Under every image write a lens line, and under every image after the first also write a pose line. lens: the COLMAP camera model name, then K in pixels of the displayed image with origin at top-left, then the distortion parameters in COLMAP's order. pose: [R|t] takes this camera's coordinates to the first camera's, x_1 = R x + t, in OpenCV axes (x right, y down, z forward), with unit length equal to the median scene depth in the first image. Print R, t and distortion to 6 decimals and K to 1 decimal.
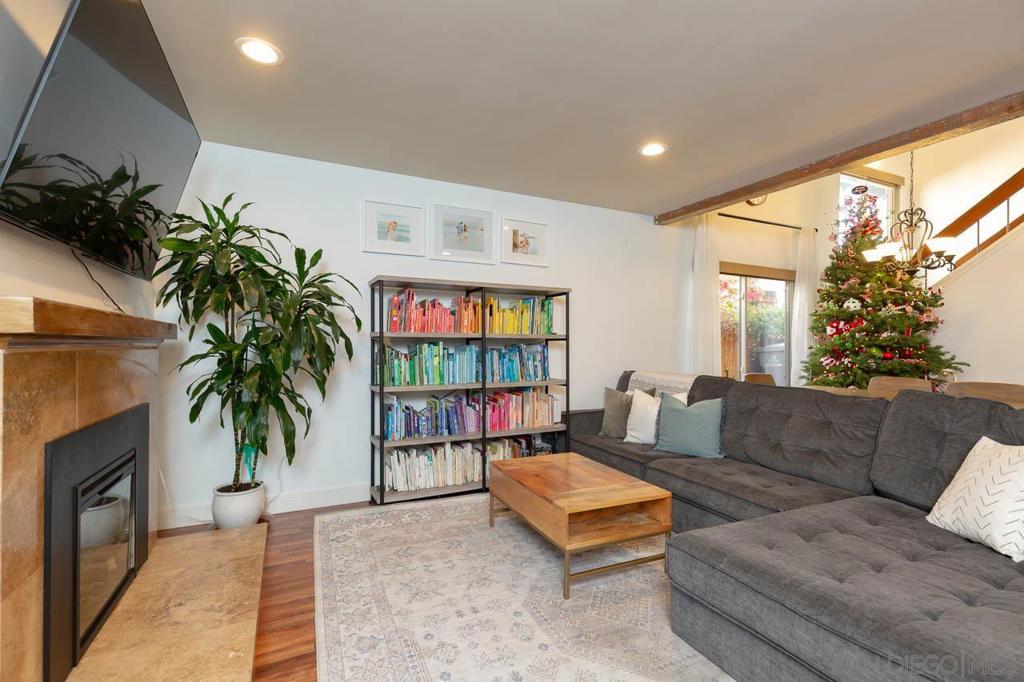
lens RADIAL K [[457.4, 0, 505.0], [0, 457.4, 343.0], [0, 0, 1]] dist [0.004250, -0.000115]
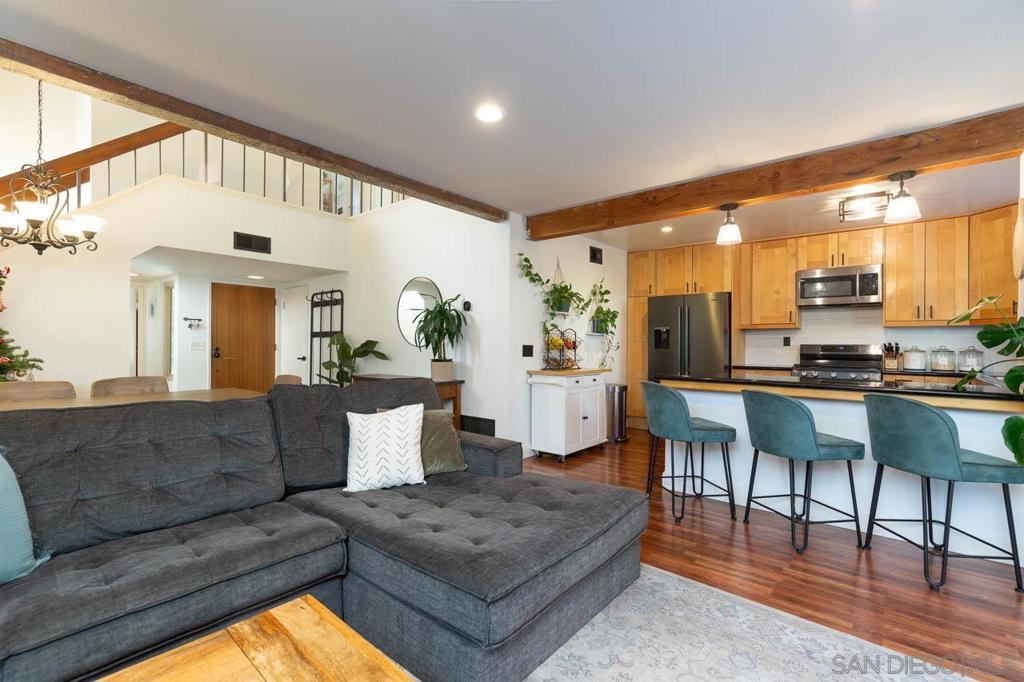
lens RADIAL K [[457.4, 0, 505.0], [0, 457.4, 343.0], [0, 0, 1]] dist [0.004250, -0.000115]
pose [[-0.412007, -0.008828, 0.911138, -0.171713], [-0.011725, 0.999922, 0.004387, -0.001248], [-0.911105, -0.008876, -0.412078, 0.631283]]
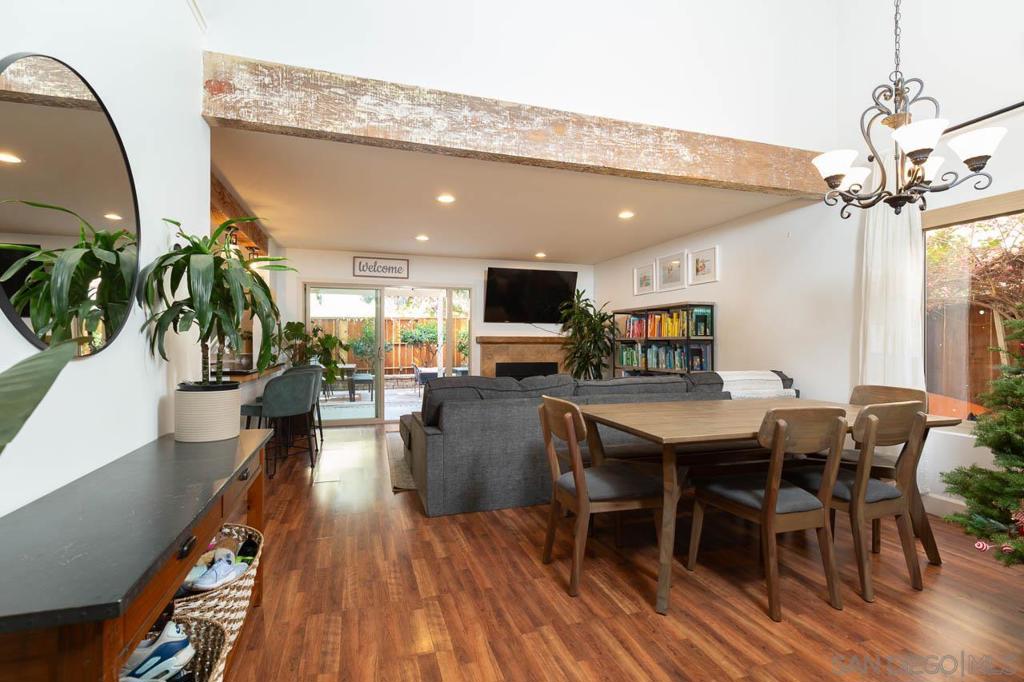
lens RADIAL K [[450.5, 0, 509.6], [0, 450.5, 344.3], [0, 0, 1]] dist [-0.001682, -0.000073]
pose [[-0.122098, -0.002911, -0.992514, 1.505119], [0.004070, 0.999986, -0.003434, 0.008750], [0.992510, -0.004459, -0.122084, 0.648886]]
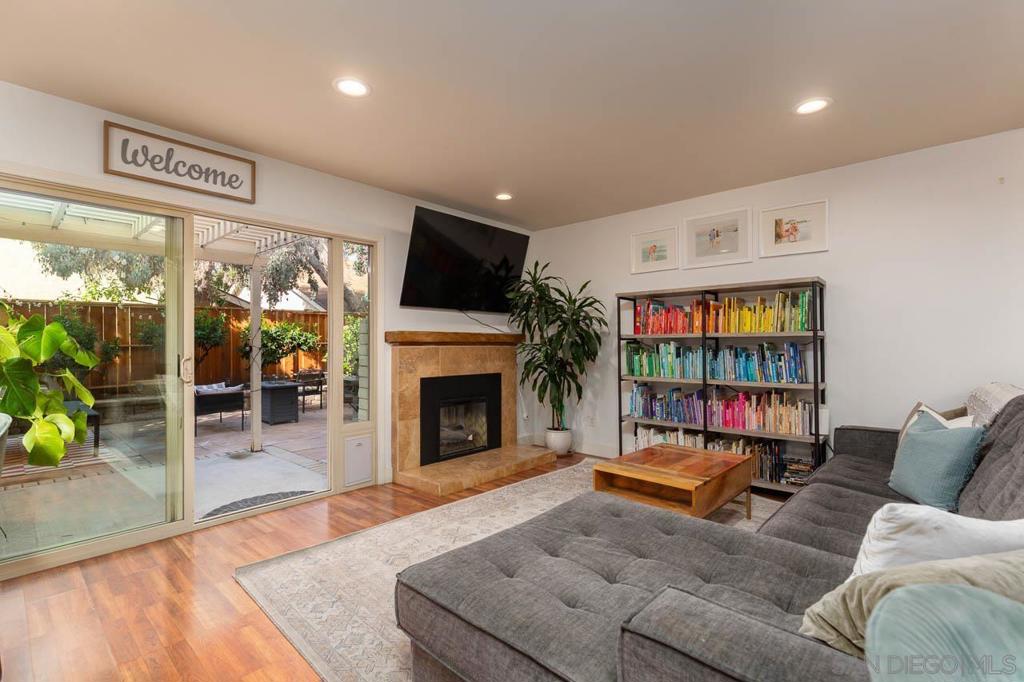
lens RADIAL K [[469.8, 0, 502.3], [0, 469.8, 341.4], [0, 0, 1]] dist [0.022459, 0.000105]
pose [[0.370439, -0.011940, -0.928780, 0.749457], [0.007569, 0.999923, -0.009835, 0.005329], [0.928826, -0.003387, 0.370501, 0.132436]]
